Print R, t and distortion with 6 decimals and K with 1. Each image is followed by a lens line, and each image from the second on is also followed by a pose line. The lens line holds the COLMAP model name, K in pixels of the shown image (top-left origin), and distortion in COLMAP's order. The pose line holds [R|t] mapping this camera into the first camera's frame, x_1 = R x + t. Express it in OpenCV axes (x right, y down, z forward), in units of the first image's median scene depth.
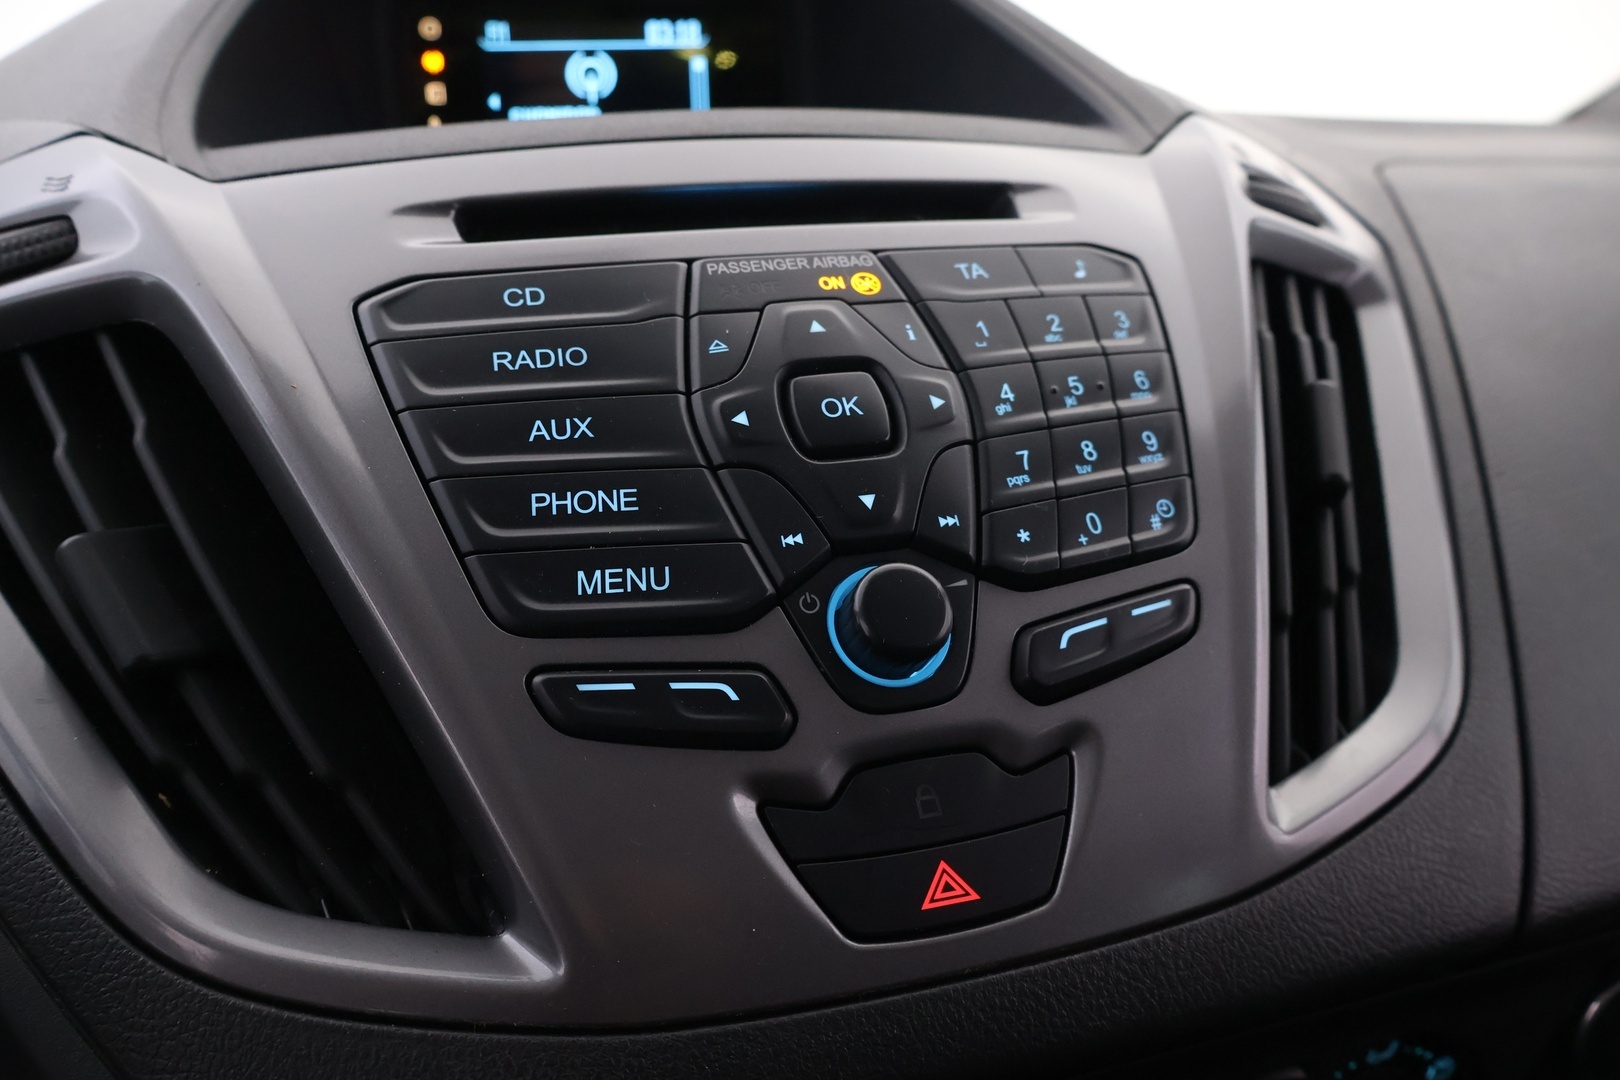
lens RADIAL K [[1383.9, 0, 810.0], [0, 1383.9, 540.0], [0, 0, 1]] dist [-0.000275, 0.000644]
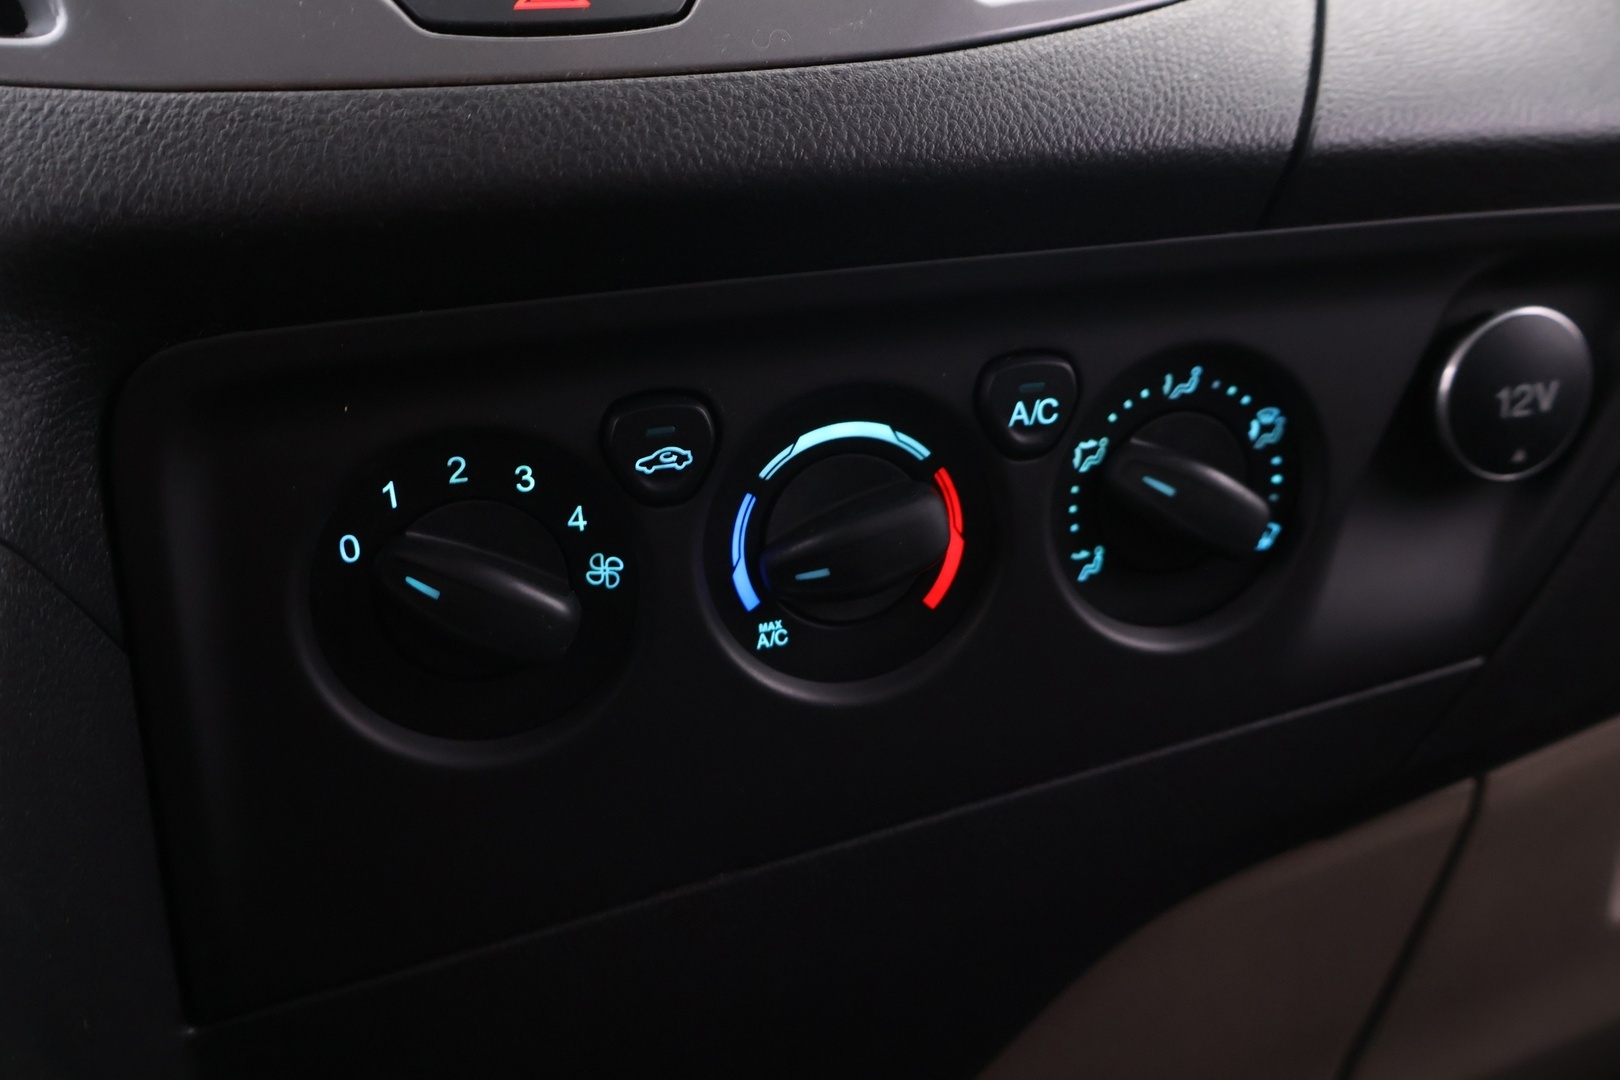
lens RADIAL K [[1383.9, 0, 810.0], [0, 1383.9, 540.0], [0, 0, 1]] dist [-0.000275, 0.000644]
pose [[0.996587, -0.040724, -0.071807, 0.293787], [0.036058, 0.997226, -0.065119, 0.622465], [0.074260, 0.062308, 0.995291, 0.174819]]
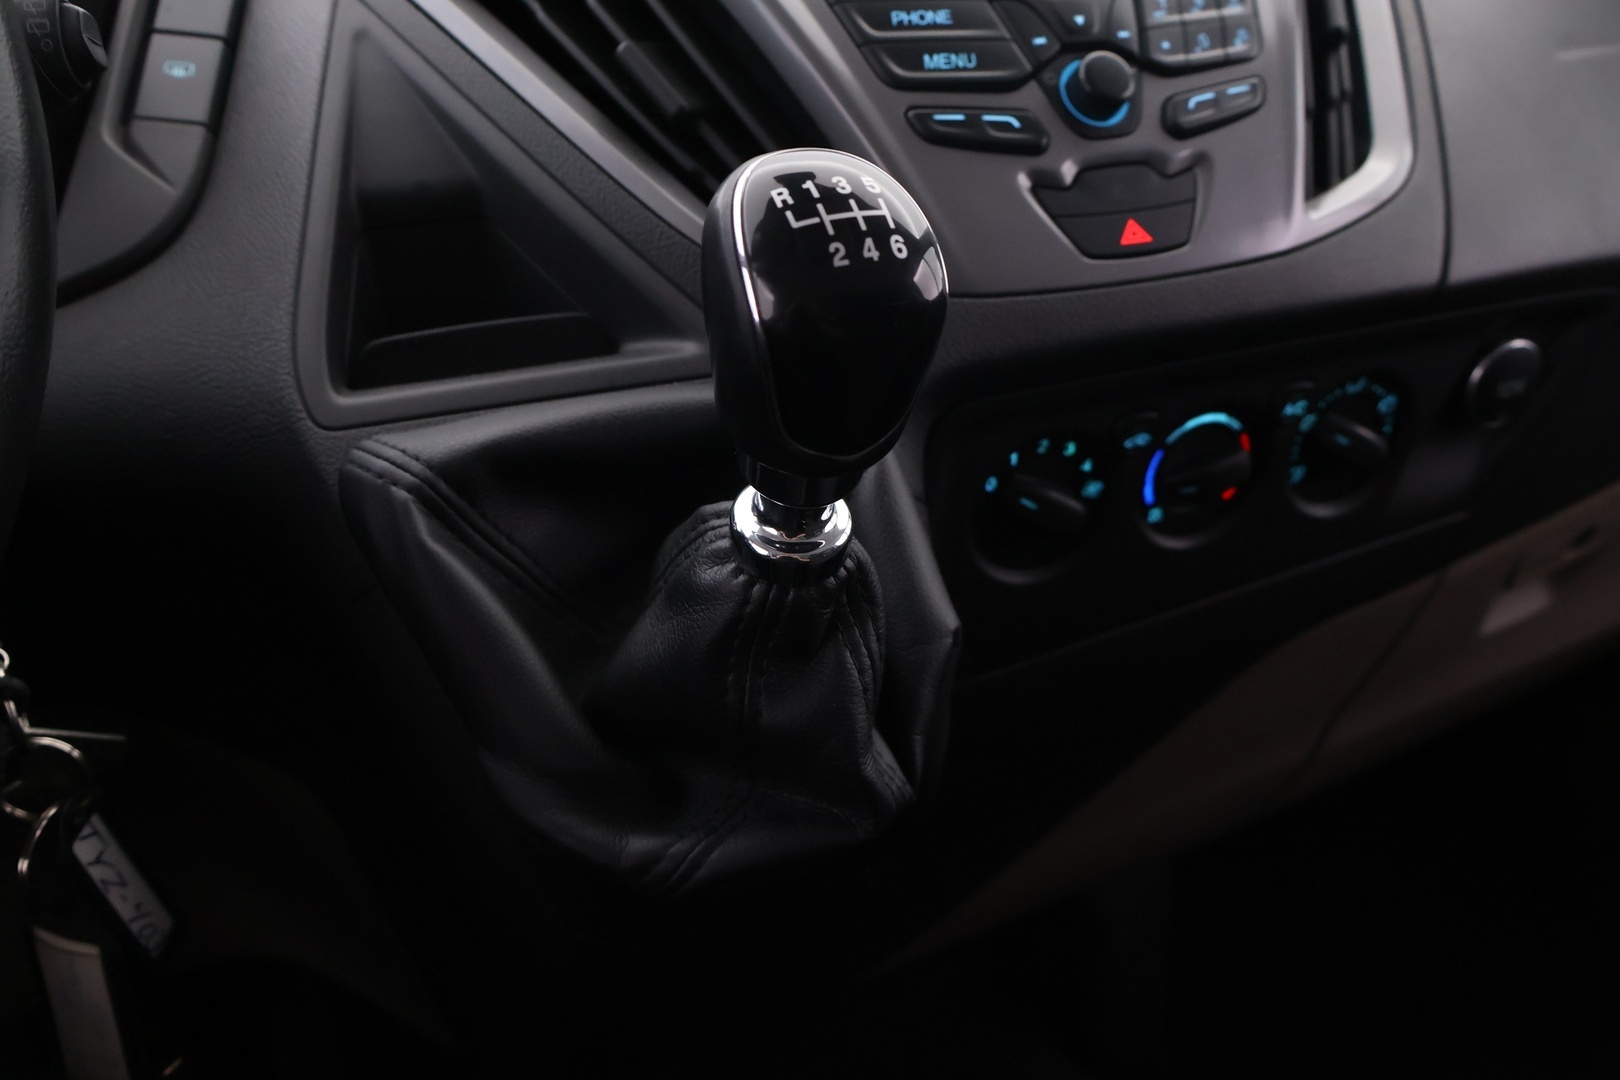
lens RADIAL K [[1383.9, 0, 810.0], [0, 1383.9, 540.0], [0, 0, 1]] dist [-0.000275, 0.000644]
pose [[0.997969, -0.031801, 0.055205, -0.413692], [0.022888, 0.987623, 0.155167, 0.340061], [-0.059456, -0.153588, 0.986345, -0.772763]]
